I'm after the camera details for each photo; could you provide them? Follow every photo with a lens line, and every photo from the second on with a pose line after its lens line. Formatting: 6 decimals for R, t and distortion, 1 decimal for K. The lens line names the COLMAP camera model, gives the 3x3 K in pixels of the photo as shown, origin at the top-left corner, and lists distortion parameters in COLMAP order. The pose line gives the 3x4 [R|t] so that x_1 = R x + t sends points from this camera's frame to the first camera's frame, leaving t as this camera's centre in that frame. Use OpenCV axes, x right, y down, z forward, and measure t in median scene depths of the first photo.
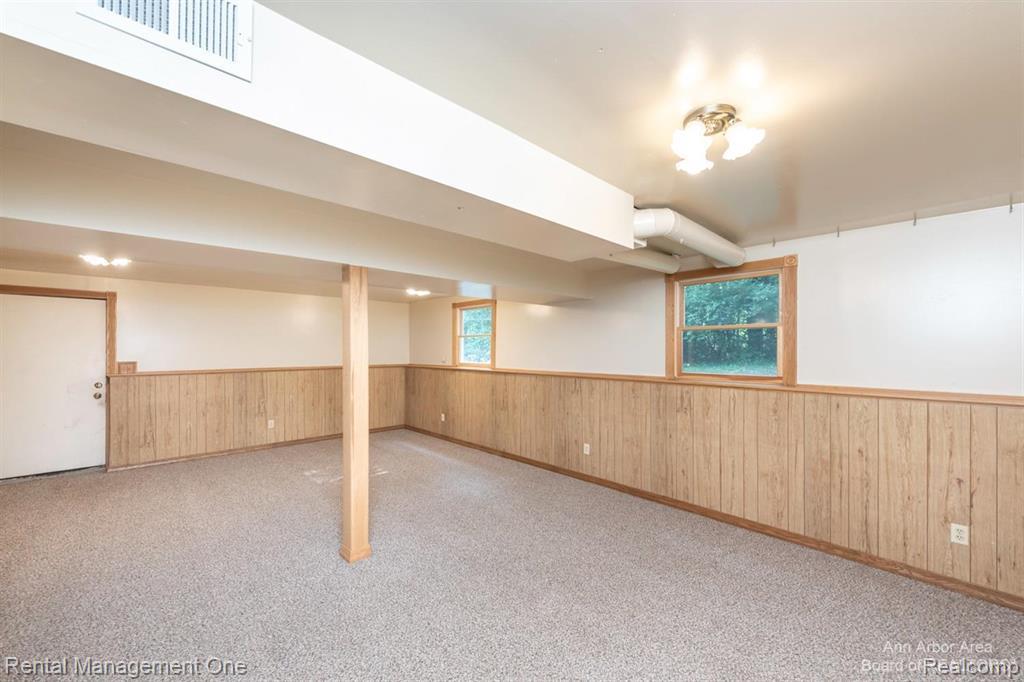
lens RADIAL K [[392.7, 0, 512.0], [0, 392.7, 341.0], [0, 0, 1]] dist [0.000389, 0.000048]
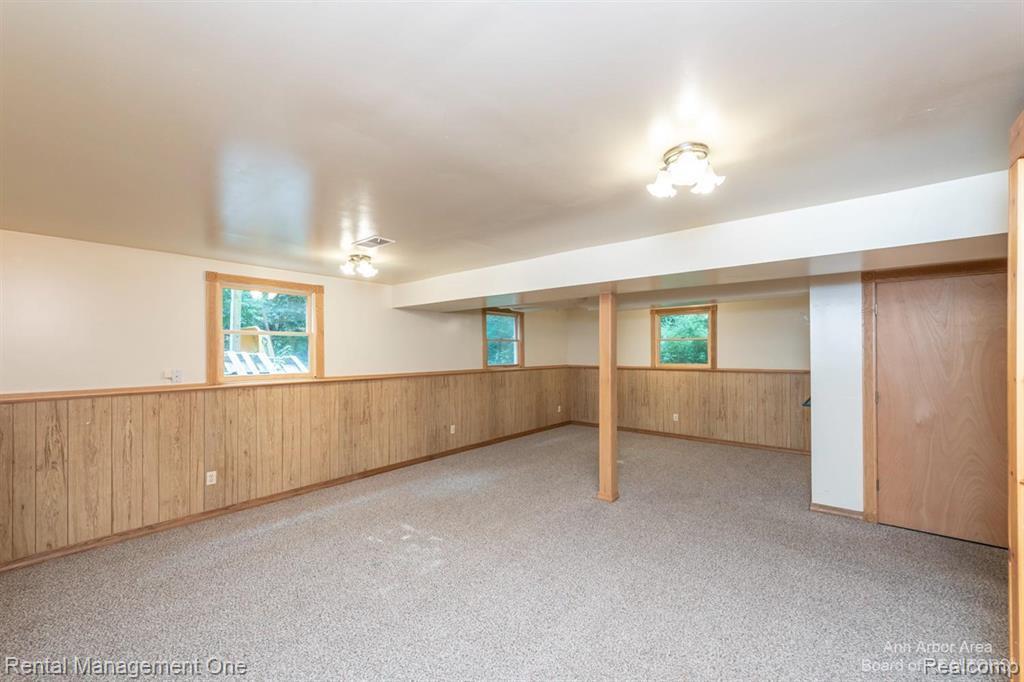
lens RADIAL K [[405.1, 0, 512.8], [0, 405.1, 360.3], [0, 0, 1]] dist [-0.000104, -0.000006]
pose [[-0.105689, -0.001766, 0.994398, -1.031729], [0.004949, 0.999985, 0.002302, 0.040433], [-0.994387, 0.005164, -0.105678, 0.841189]]
